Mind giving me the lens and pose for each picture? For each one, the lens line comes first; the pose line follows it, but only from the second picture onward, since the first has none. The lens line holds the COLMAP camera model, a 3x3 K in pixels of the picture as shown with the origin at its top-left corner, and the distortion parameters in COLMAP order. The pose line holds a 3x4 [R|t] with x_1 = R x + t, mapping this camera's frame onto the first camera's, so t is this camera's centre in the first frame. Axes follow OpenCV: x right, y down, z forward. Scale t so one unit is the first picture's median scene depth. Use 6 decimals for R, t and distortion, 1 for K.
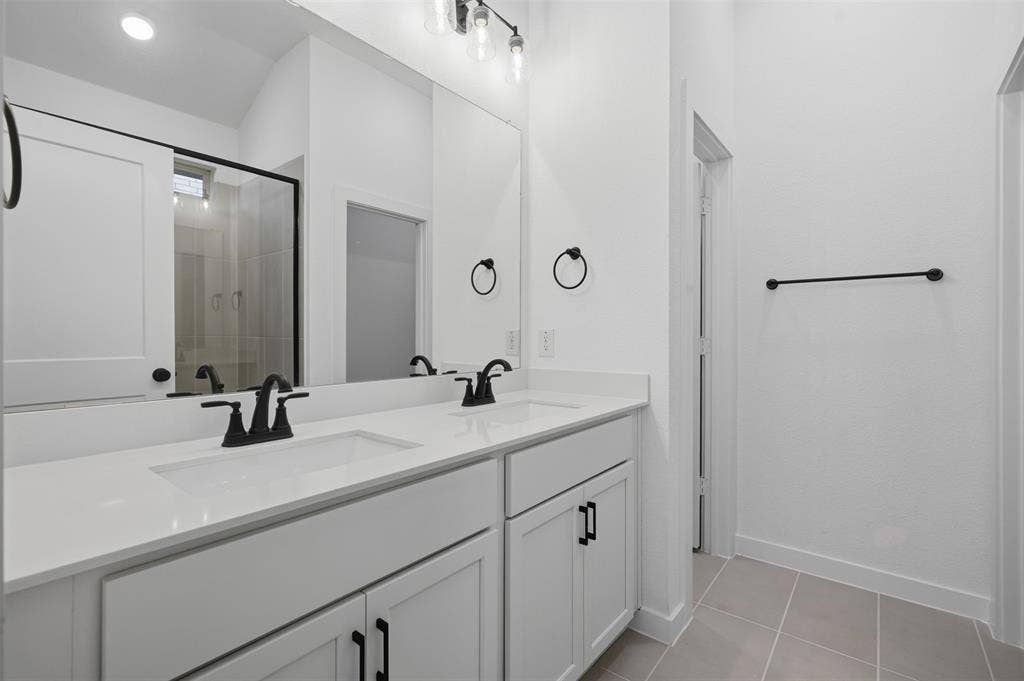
lens RADIAL K [[455.4, 0, 507.1], [0, 455.4, 319.6], [0, 0, 1]] dist [0.000424, 0.000424]
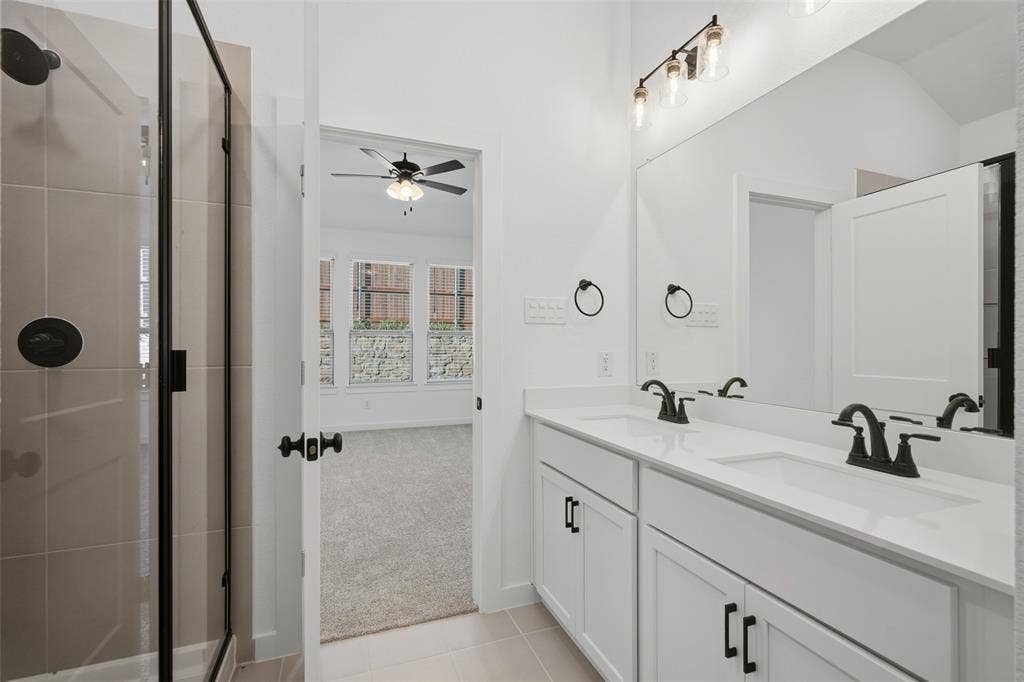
lens RADIAL K [[462.5, 0, 512.0], [0, 462.5, 341.0], [0, 0, 1]] dist [0.000593, 0.000651]
pose [[-0.389286, -0.011493, -0.921045, 0.685972], [-0.009077, 0.999921, -0.008641, 0.003807], [0.921072, 0.004996, -0.389360, 0.673173]]
